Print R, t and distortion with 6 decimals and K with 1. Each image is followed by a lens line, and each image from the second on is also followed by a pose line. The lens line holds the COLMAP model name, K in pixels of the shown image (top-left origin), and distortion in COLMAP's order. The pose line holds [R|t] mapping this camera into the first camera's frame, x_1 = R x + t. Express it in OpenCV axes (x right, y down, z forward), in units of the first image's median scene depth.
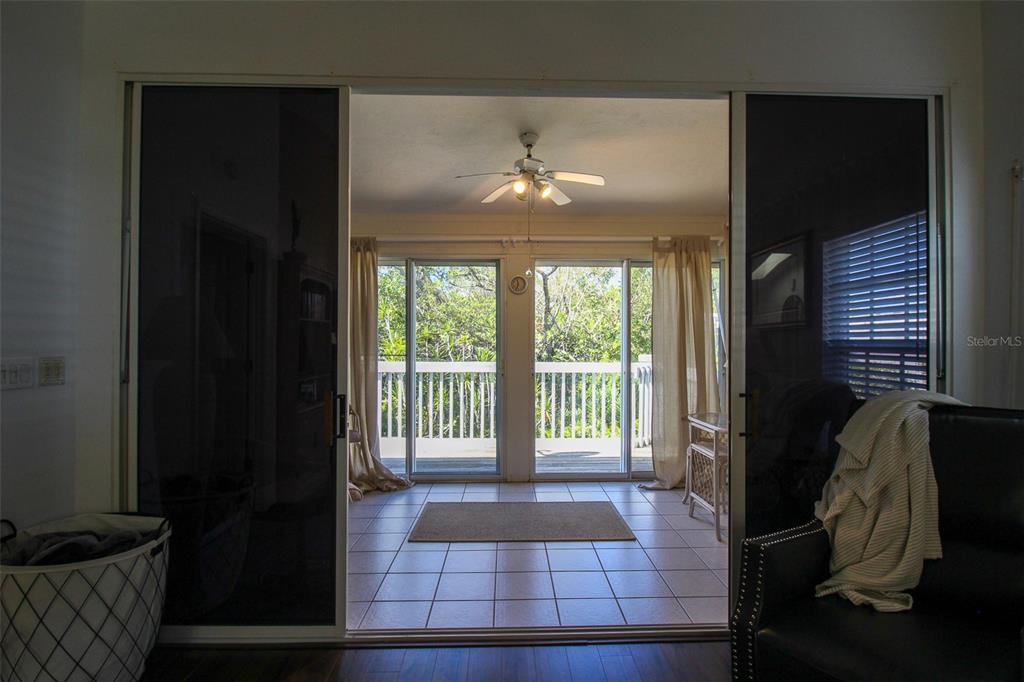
lens RADIAL K [[497.7, 0, 526.7], [0, 497.7, 339.4], [0, 0, 1]] dist [0.001269, -0.013369]
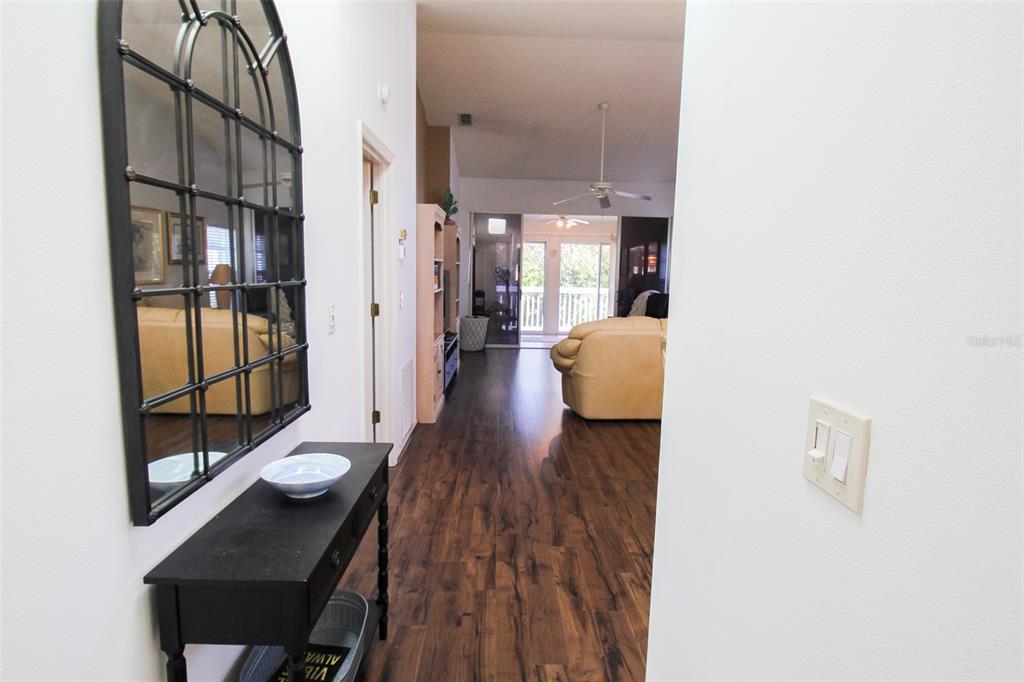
lens RADIAL K [[535.2, 0, 524.2], [0, 535.2, 340.1], [0, 0, 1]] dist [-0.003827, -0.000511]
pose [[0.999775, 0.021156, 0.001533, -0.326652], [-0.021179, 0.991616, 0.127473, -0.038036], [0.001176, -0.127477, 0.991841, -3.375185]]
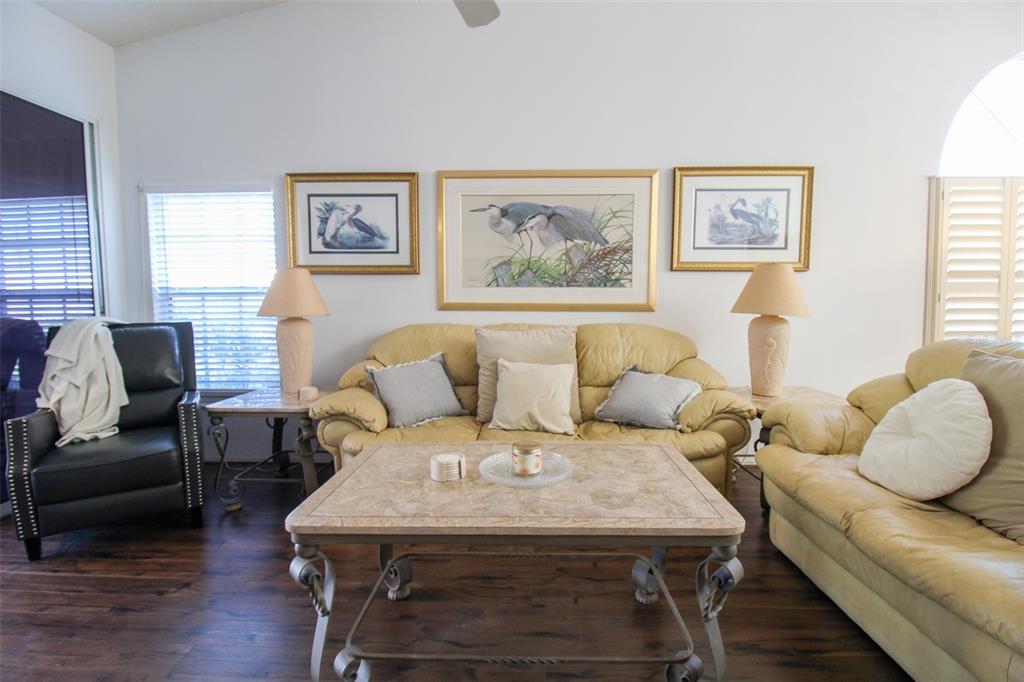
lens RADIAL K [[497.7, 0, 526.7], [0, 497.7, 339.4], [0, 0, 1]] dist [0.001269, -0.013369]
pose [[0.064513, -0.074524, 0.995130, -0.611805], [0.006570, 0.997218, 0.074254, 0.057564], [-0.997895, 0.001747, 0.064823, -0.414347]]
